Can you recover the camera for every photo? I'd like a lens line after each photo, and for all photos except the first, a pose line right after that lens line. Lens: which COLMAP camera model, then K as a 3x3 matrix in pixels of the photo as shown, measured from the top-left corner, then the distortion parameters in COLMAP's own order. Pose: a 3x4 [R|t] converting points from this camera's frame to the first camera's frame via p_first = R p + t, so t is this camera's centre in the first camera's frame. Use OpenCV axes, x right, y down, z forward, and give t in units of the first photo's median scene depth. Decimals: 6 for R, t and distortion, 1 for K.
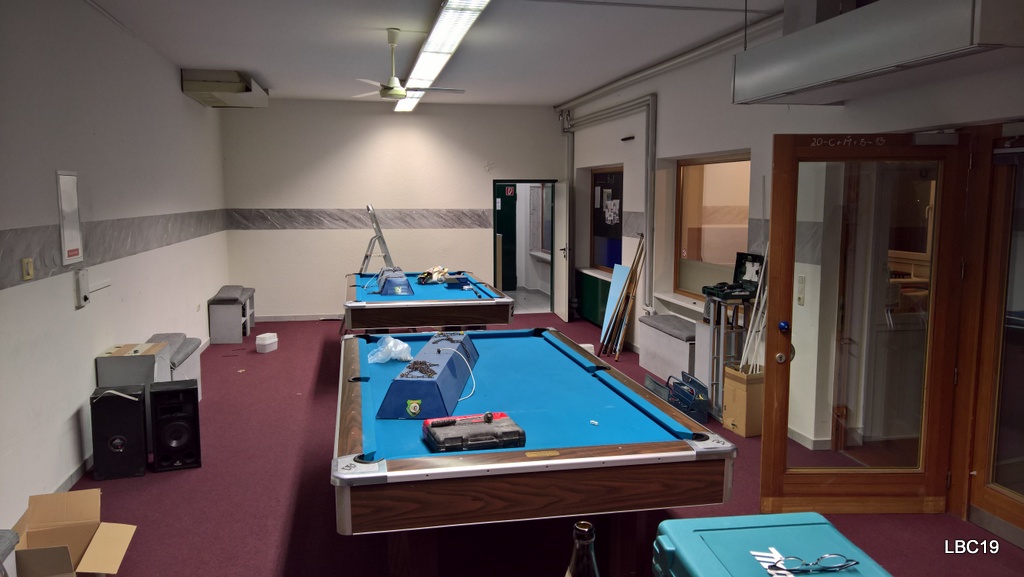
lens RADIAL K [[739.3, 0, 491.4], [0, 739.3, 293.5], [0, 0, 1]] dist [0.063696, -0.002284]
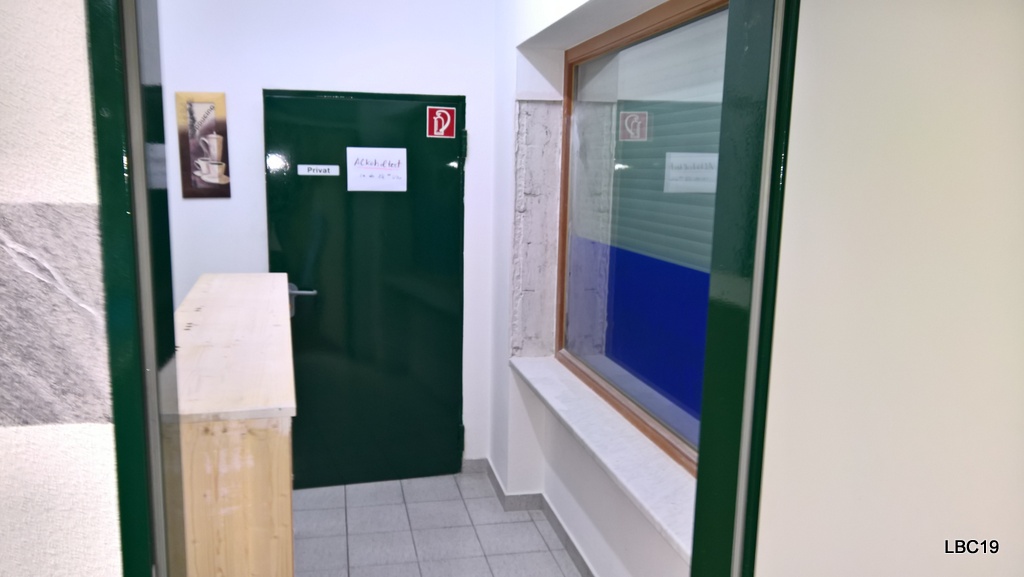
lens RADIAL K [[739.3, 0, 491.4], [0, 739.3, 293.5], [0, 0, 1]] dist [0.063696, -0.002284]
pose [[0.999476, 0.015558, 0.028394, 0.068038], [-0.016653, 0.999110, 0.038749, -0.161309], [-0.027766, -0.039201, 0.998845, 1.352090]]
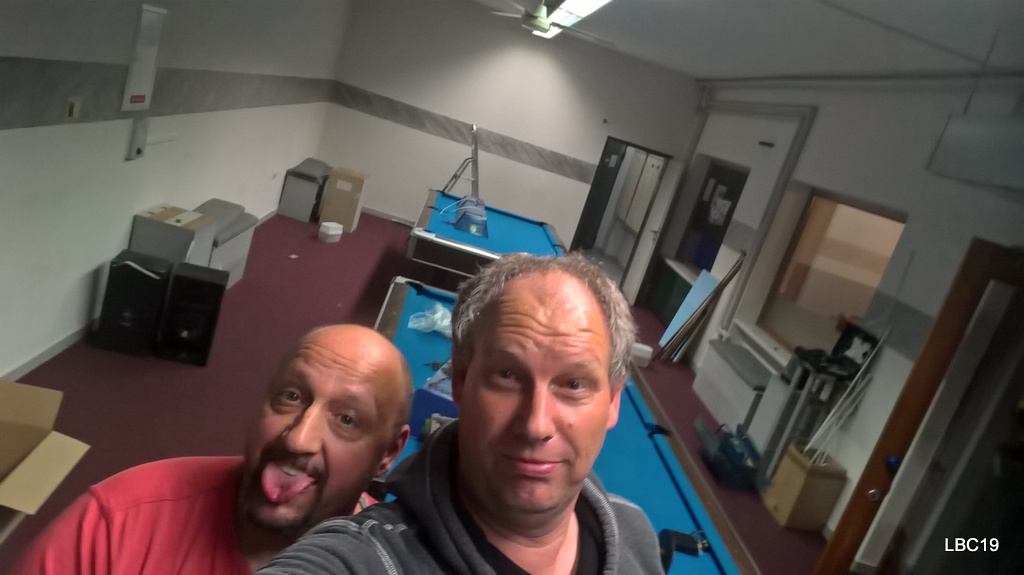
lens RADIAL K [[703.5, 0, 506.9], [0, 703.5, 284.8], [0, 0, 1]] dist [0.058956, -0.061478]
pose [[0.944435, 0.324698, -0.051133, -0.018961], [-0.317539, 0.941453, 0.113290, -0.056735], [0.084924, -0.090758, 0.992245, 0.125699]]
